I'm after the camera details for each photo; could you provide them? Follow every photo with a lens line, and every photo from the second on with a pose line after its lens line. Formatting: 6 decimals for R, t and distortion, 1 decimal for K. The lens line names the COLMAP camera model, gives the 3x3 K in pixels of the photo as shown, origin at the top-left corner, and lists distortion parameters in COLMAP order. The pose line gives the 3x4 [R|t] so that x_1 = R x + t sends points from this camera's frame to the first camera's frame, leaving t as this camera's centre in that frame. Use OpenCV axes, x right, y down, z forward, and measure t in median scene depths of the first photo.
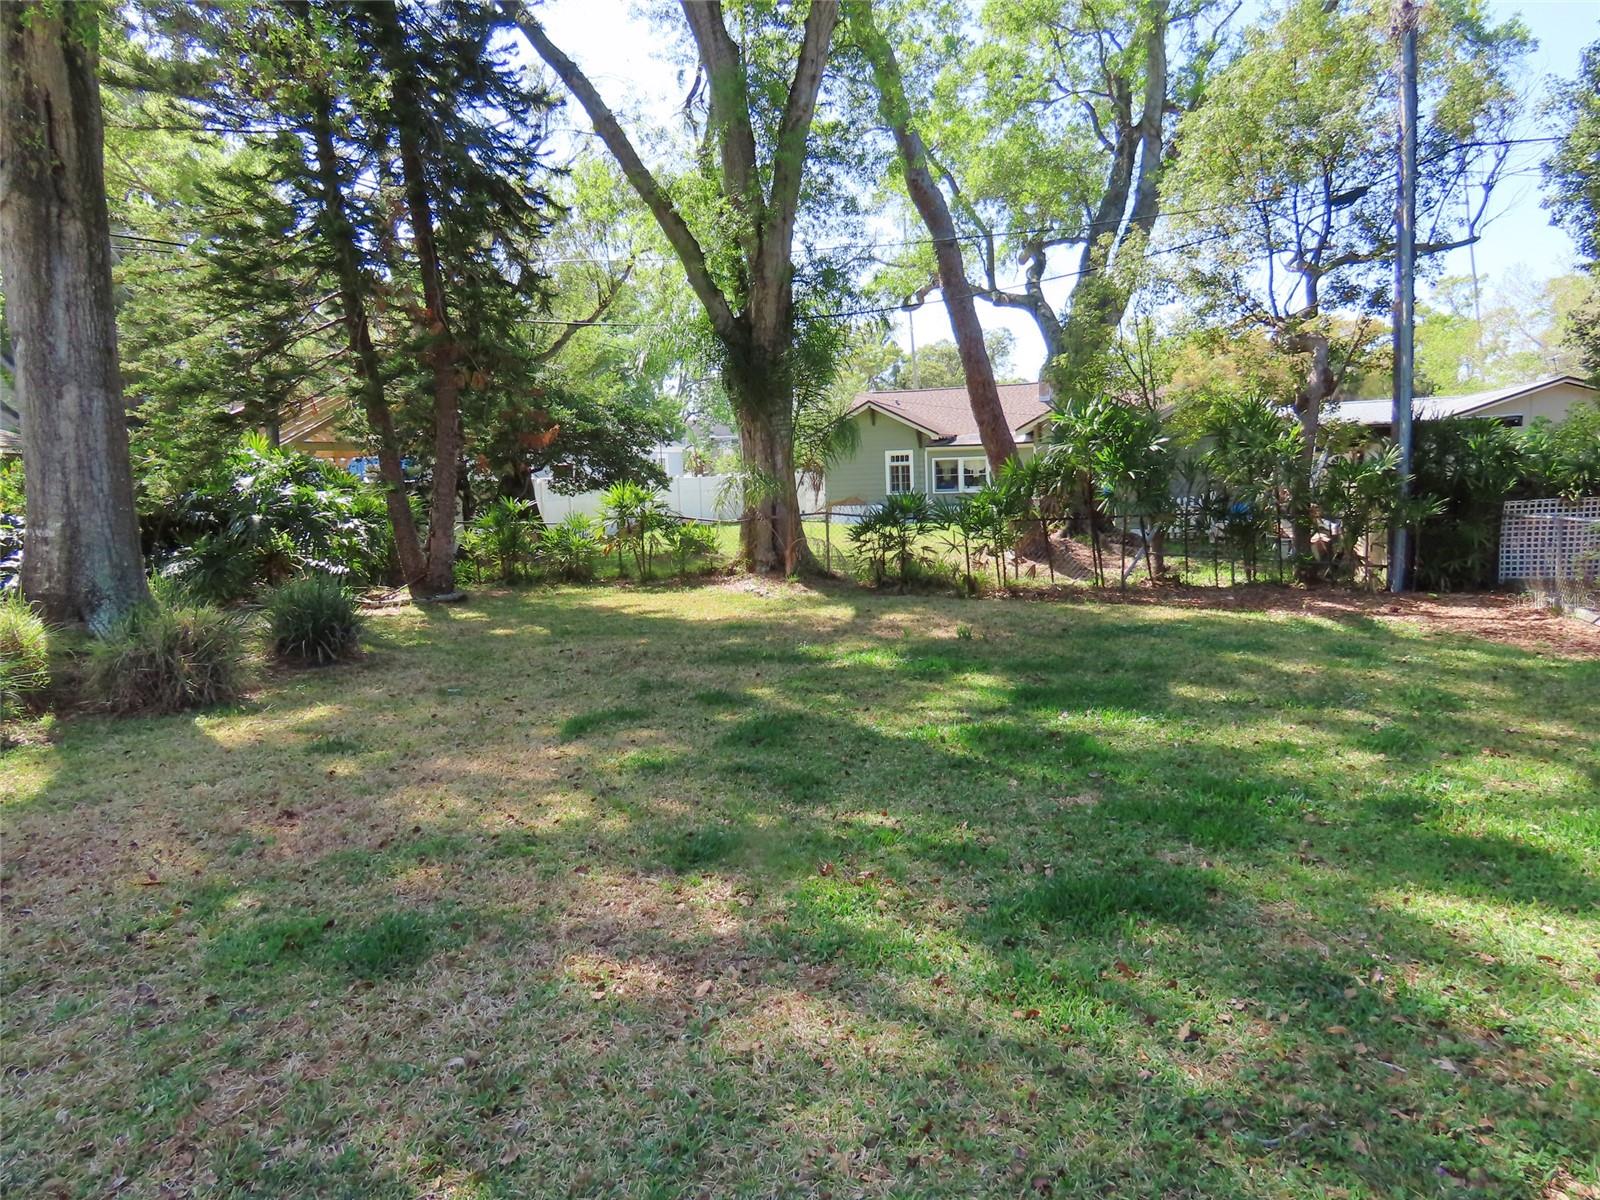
lens RADIAL K [[1004.0, 0, 803.0], [0, 1004.0, 598.3], [0, 0, 1]] dist [-0.015113, -0.001010]
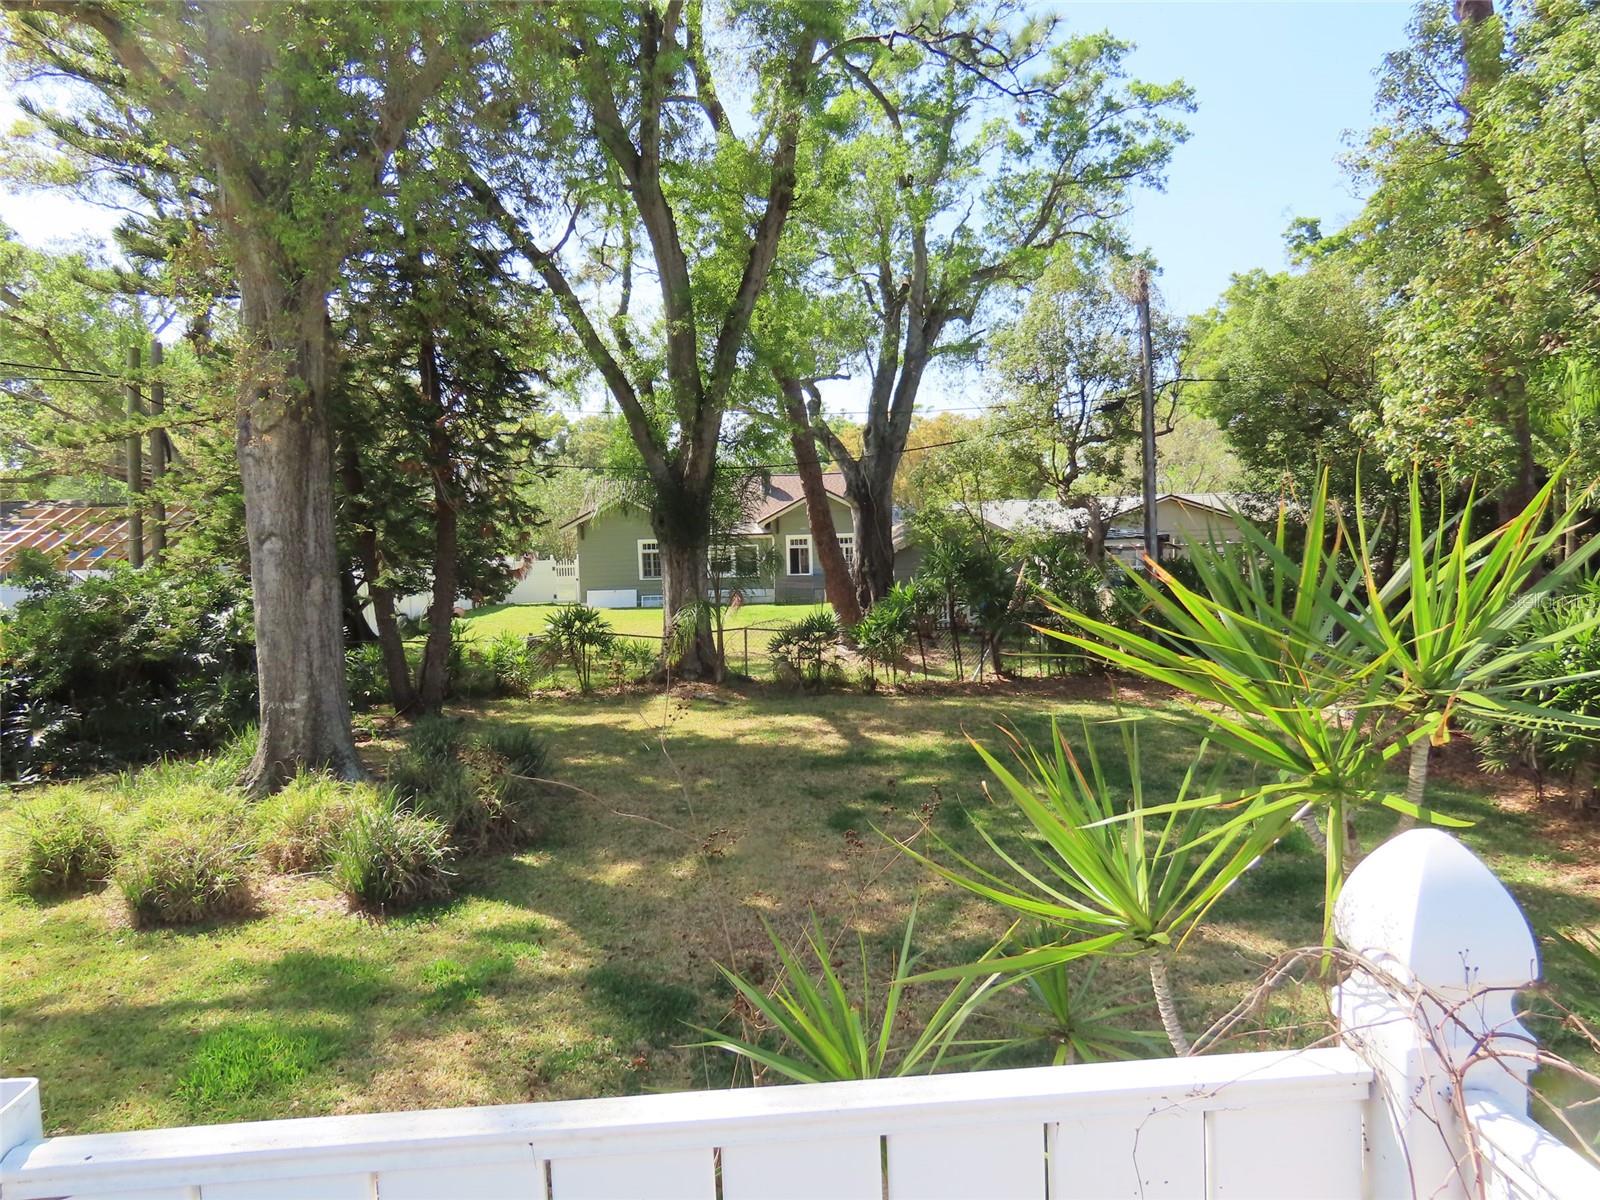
lens RADIAL K [[1004.0, 0, 803.0], [0, 1004.0, 598.3], [0, 0, 1]] dist [-0.015113, -0.001010]
pose [[0.933212, -0.021345, 0.358692, -0.349358], [0.041301, 0.997990, -0.048065, -0.061082], [-0.356945, 0.059669, 0.932218, -0.162812]]
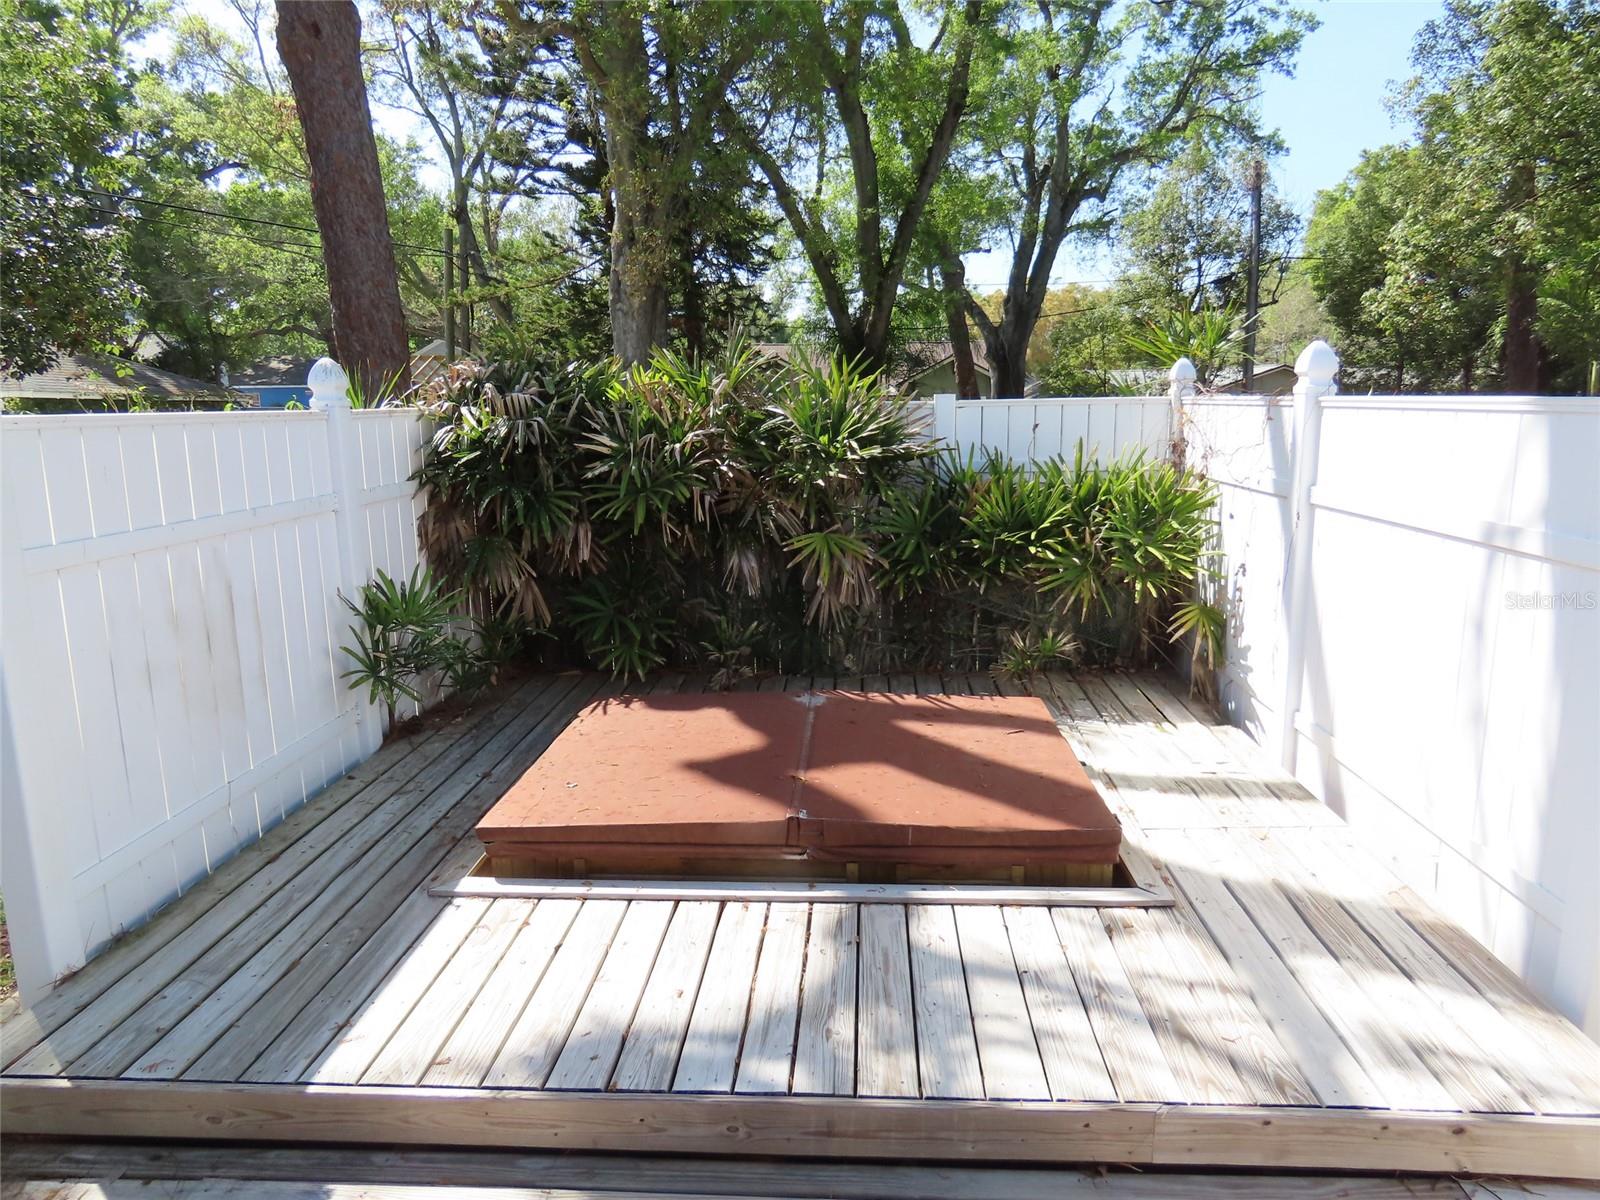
lens RADIAL K [[1004.0, 0, 803.0], [0, 1004.0, 598.3], [0, 0, 1]] dist [-0.015113, -0.001010]
pose [[0.966451, -0.028063, 0.255315, -0.532711], [0.009937, 0.997354, 0.072010, 0.014299], [-0.256661, -0.067057, 0.964173, -0.455015]]
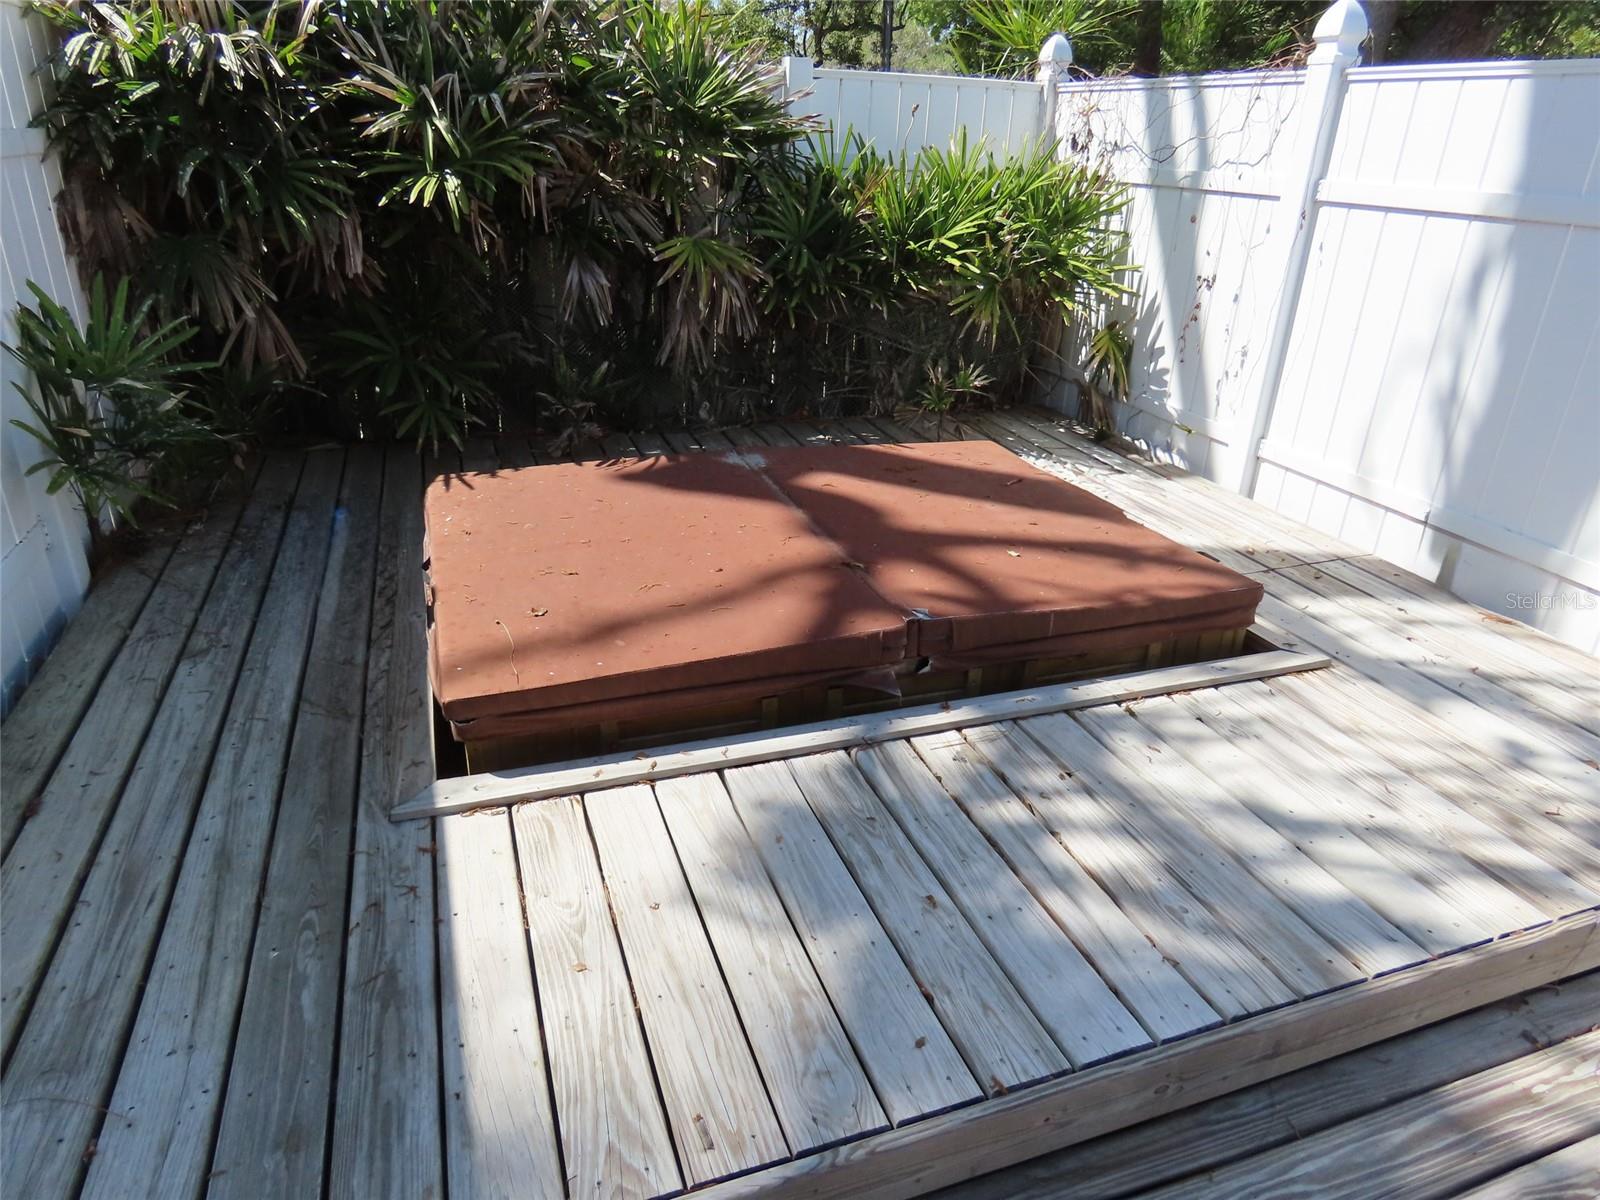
lens RADIAL K [[1004.0, 0, 803.0], [0, 1004.0, 598.3], [0, 0, 1]] dist [-0.015113, -0.001010]
pose [[0.787231, -0.194569, 0.585158, -0.584201], [0.003938, 0.950485, 0.310745, 0.025050], [-0.616645, -0.242324, 0.749018, -0.356284]]
